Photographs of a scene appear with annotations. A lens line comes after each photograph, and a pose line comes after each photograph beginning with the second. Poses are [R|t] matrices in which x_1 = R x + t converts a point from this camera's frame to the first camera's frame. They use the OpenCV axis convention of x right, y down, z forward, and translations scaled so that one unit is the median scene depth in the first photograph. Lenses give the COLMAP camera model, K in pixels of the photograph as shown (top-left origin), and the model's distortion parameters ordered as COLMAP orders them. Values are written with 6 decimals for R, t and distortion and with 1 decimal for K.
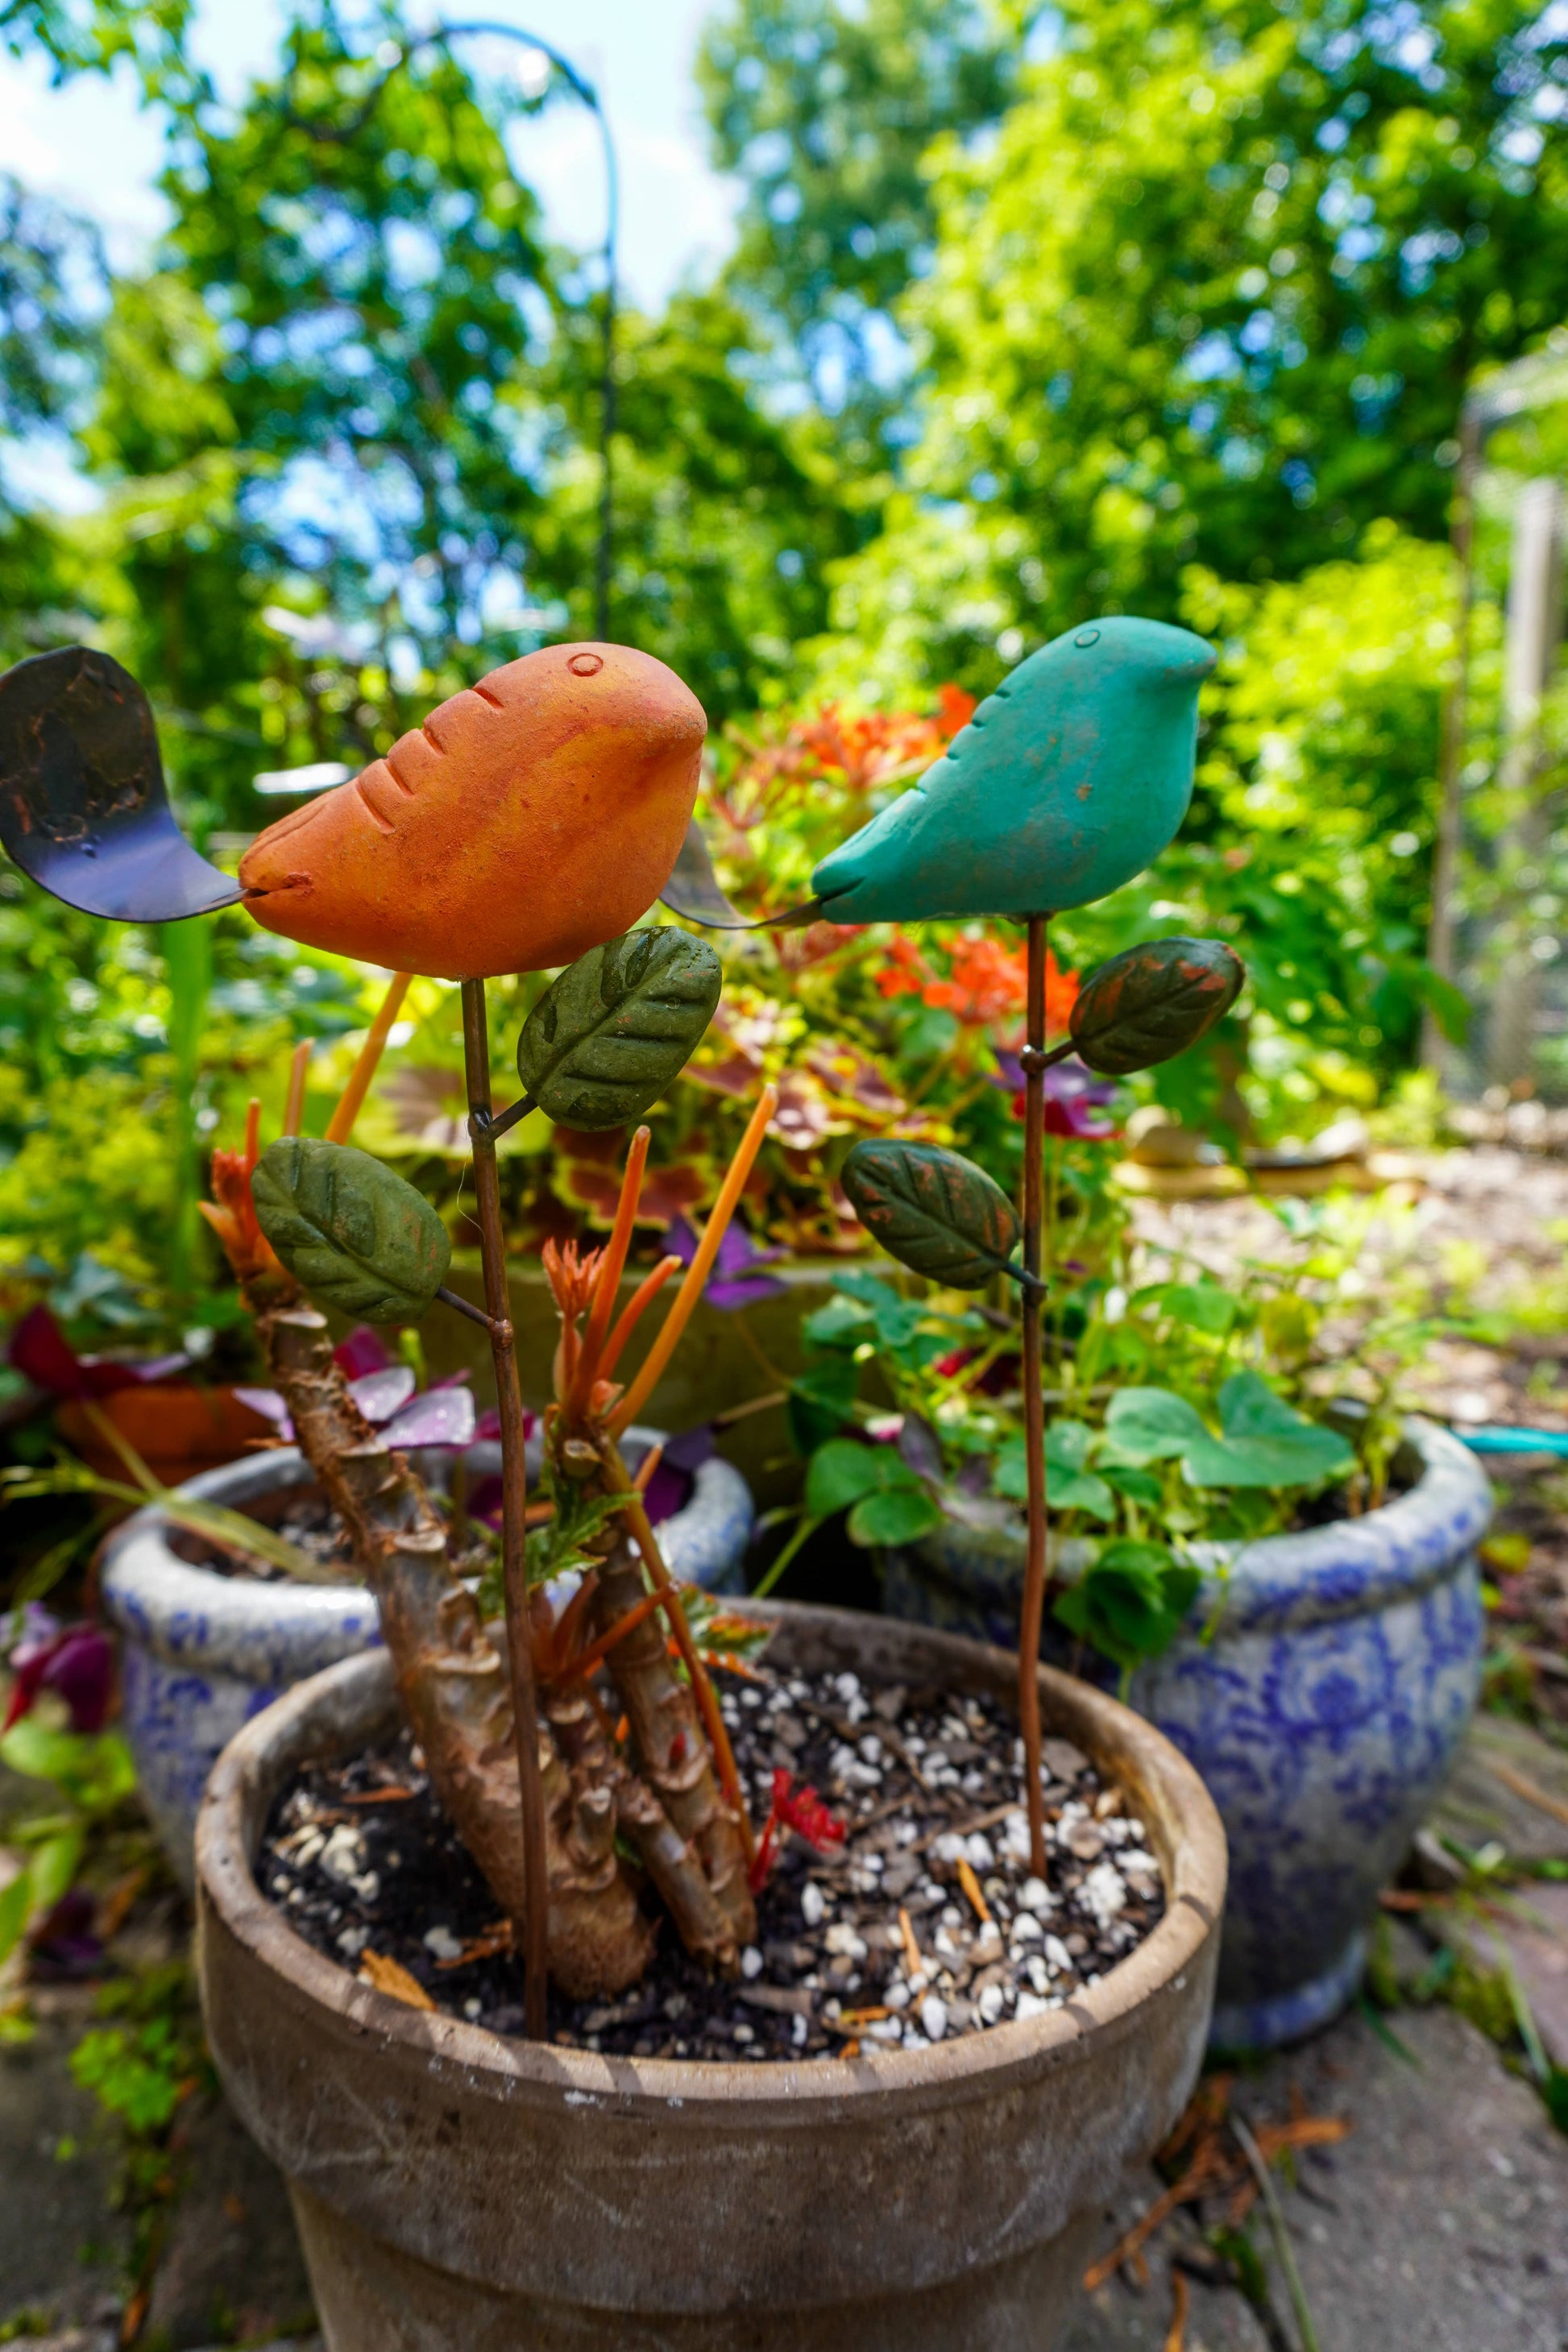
lens RADIAL K [[1603.5, 0, 779.3], [0, 1603.5, 1173.5], [0, 0, 1]] dist [-0.047085, 0.033156]
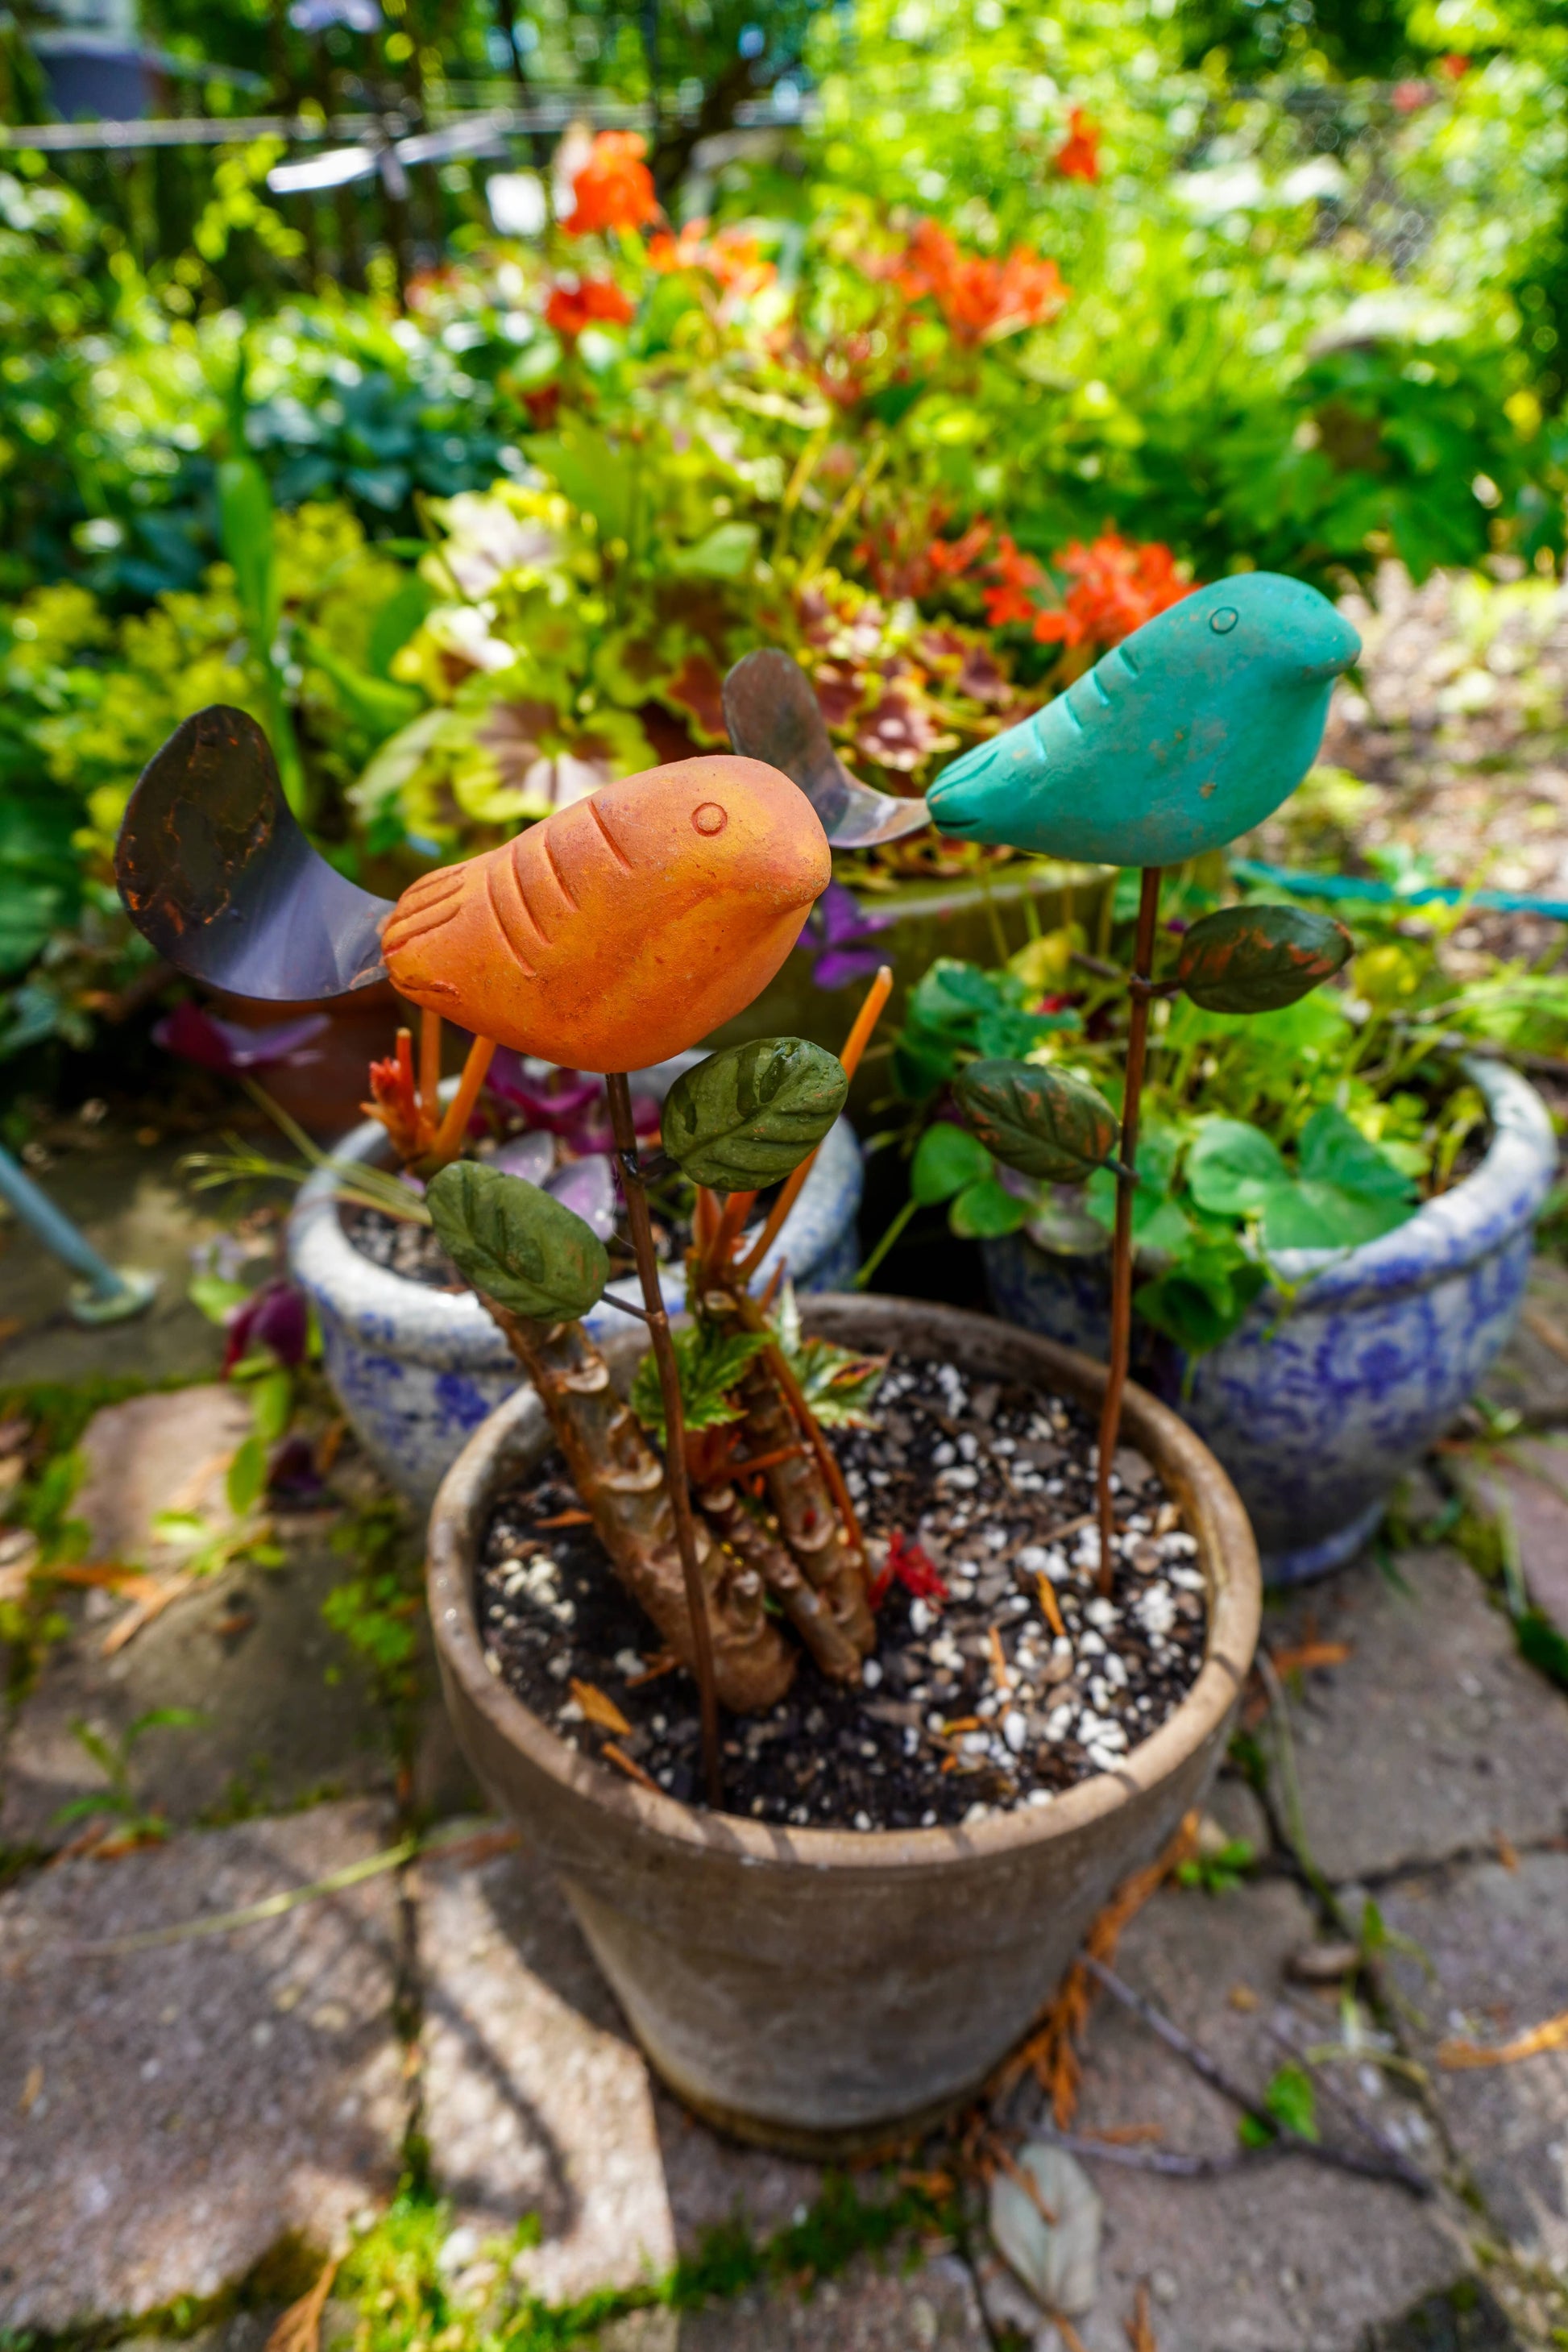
lens RADIAL K [[1603.5, 0, 779.1], [0, 1603.5, 1183.5], [0, 0, 1]] dist [-0.047085, 0.033156]
pose [[0.998274, -0.005630, -0.058460, -0.014454], [0.029052, 0.912417, 0.408230, -0.370729], [0.051042, -0.409223, 0.911006, -0.005711]]
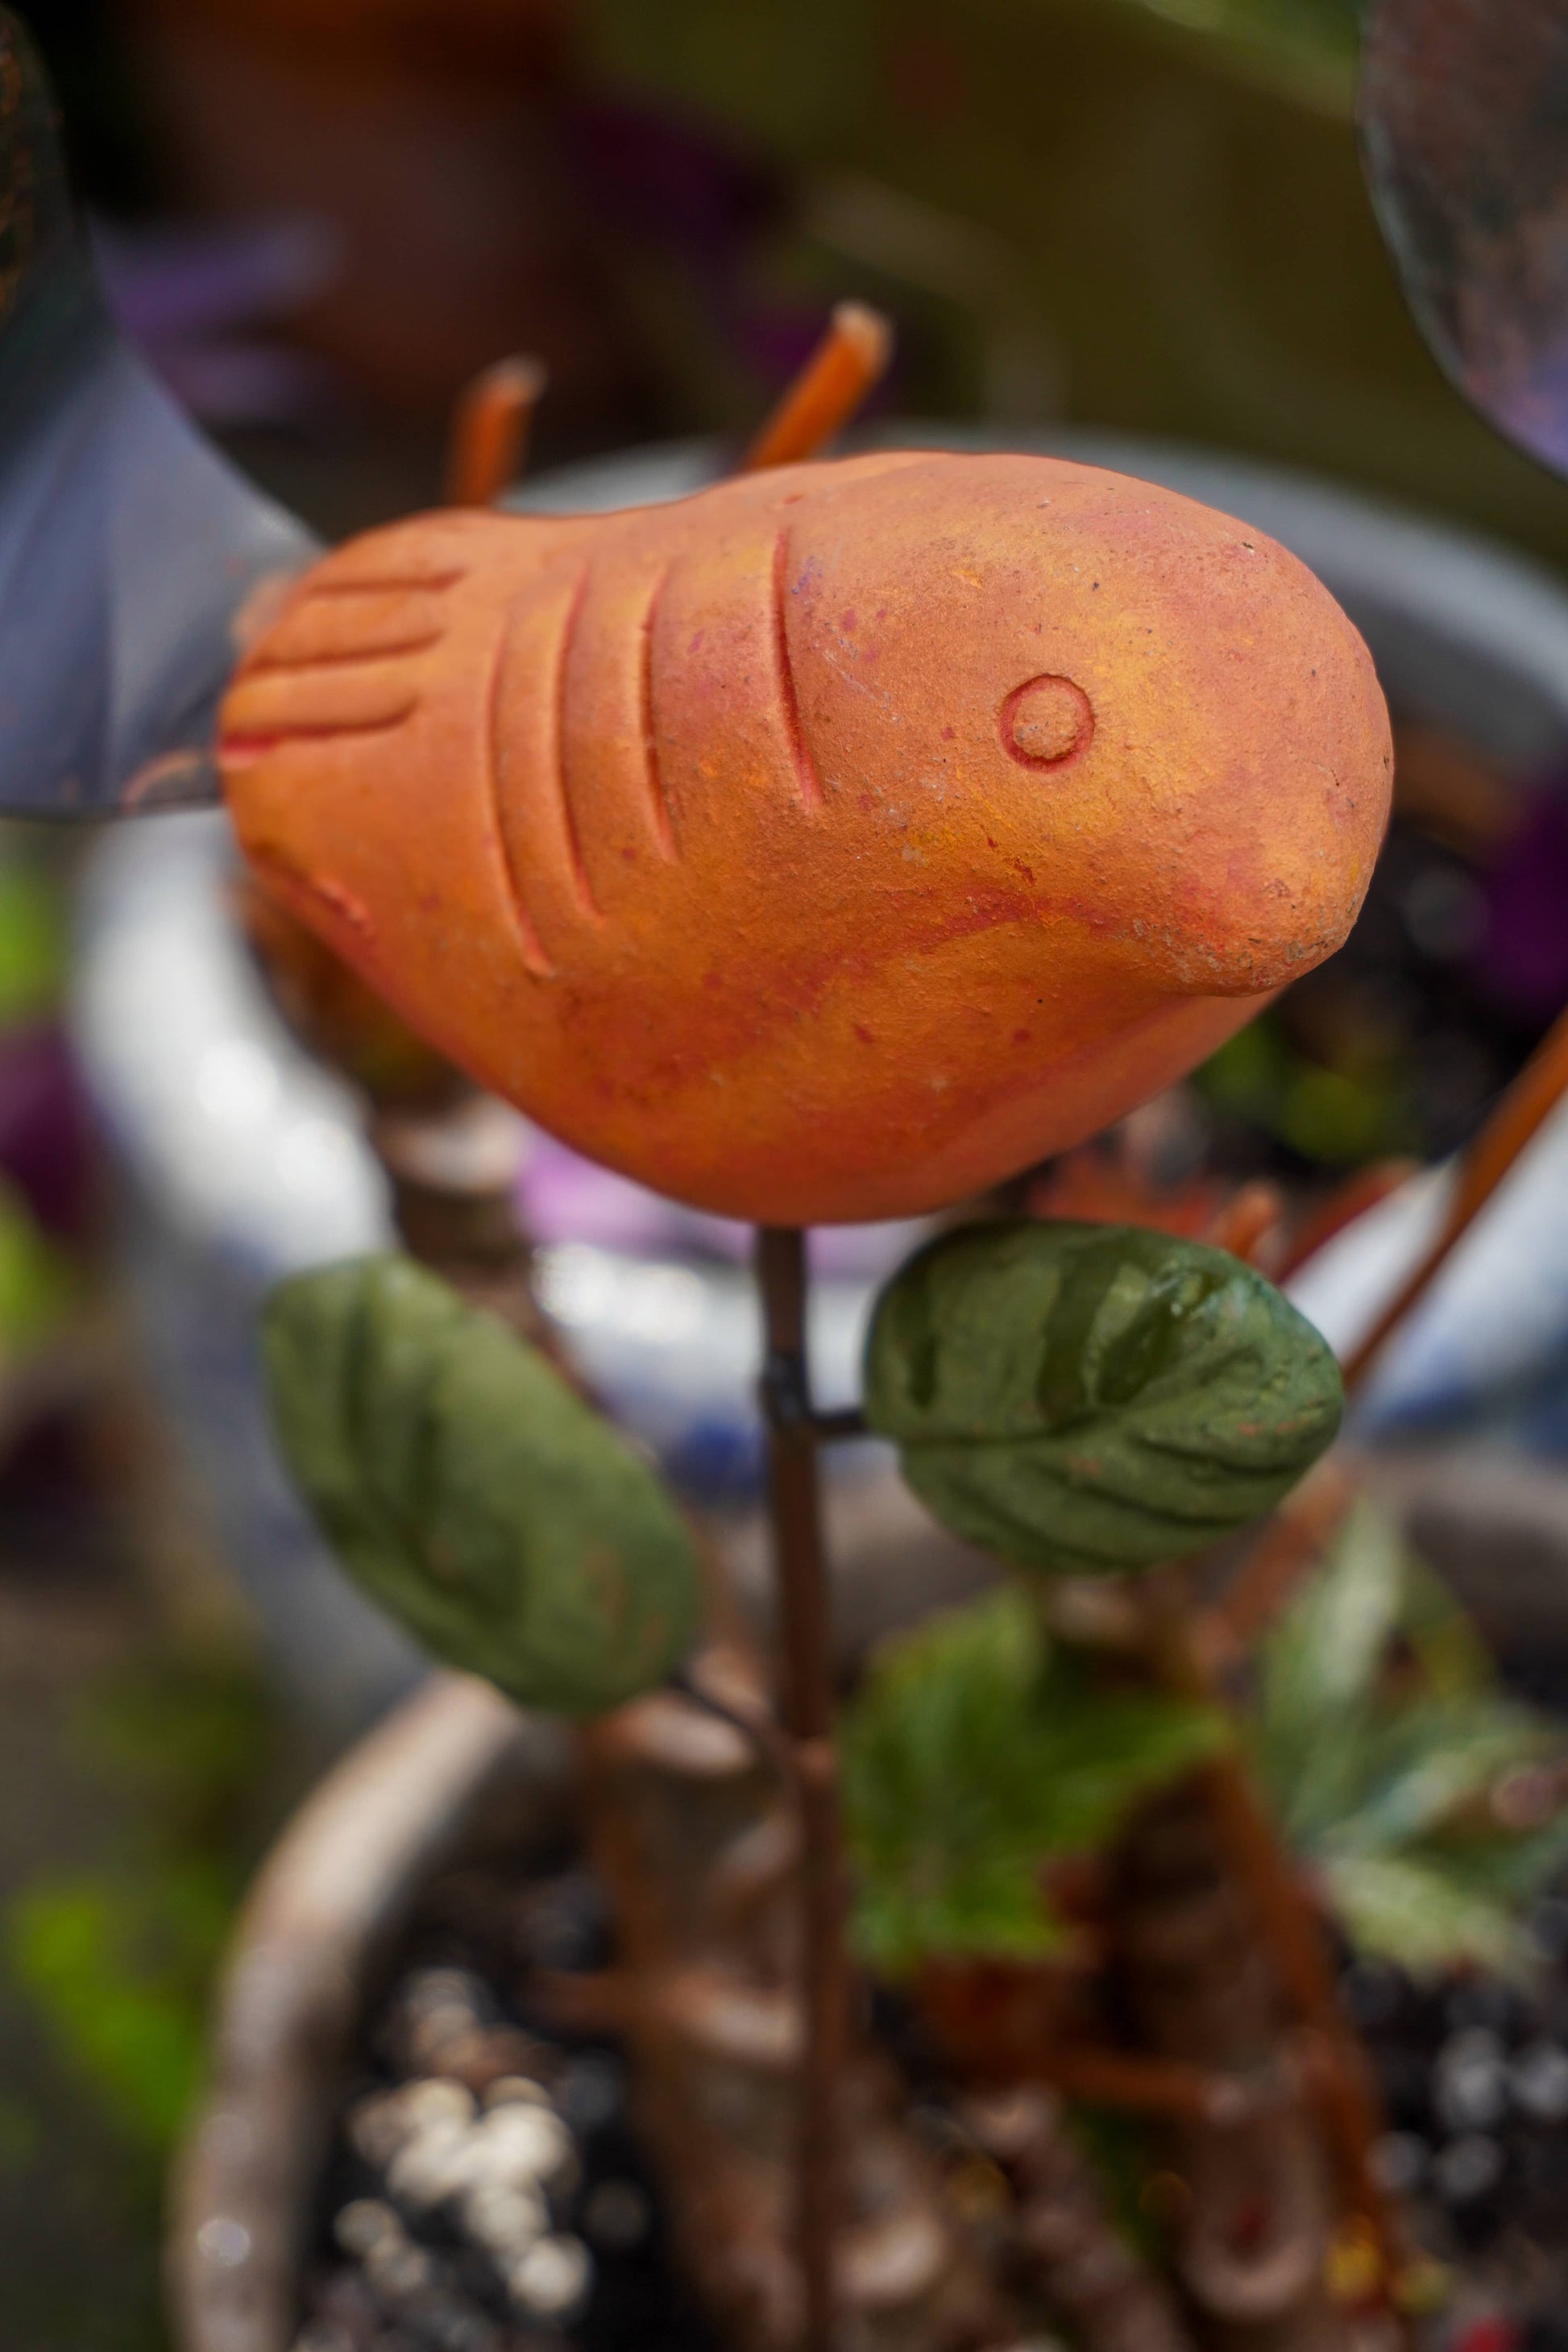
lens RADIAL K [[5275.7, 0, 793.5], [0, 5275.7, 1163.5], [0, 0, 1]] dist [0.013659, 0.000000]
pose [[0.945019, 0.220239, -0.241733, 0.099205], [-0.056644, 0.838275, 0.542297, -0.634238], [0.322074, -0.498788, 0.804661, -0.032369]]
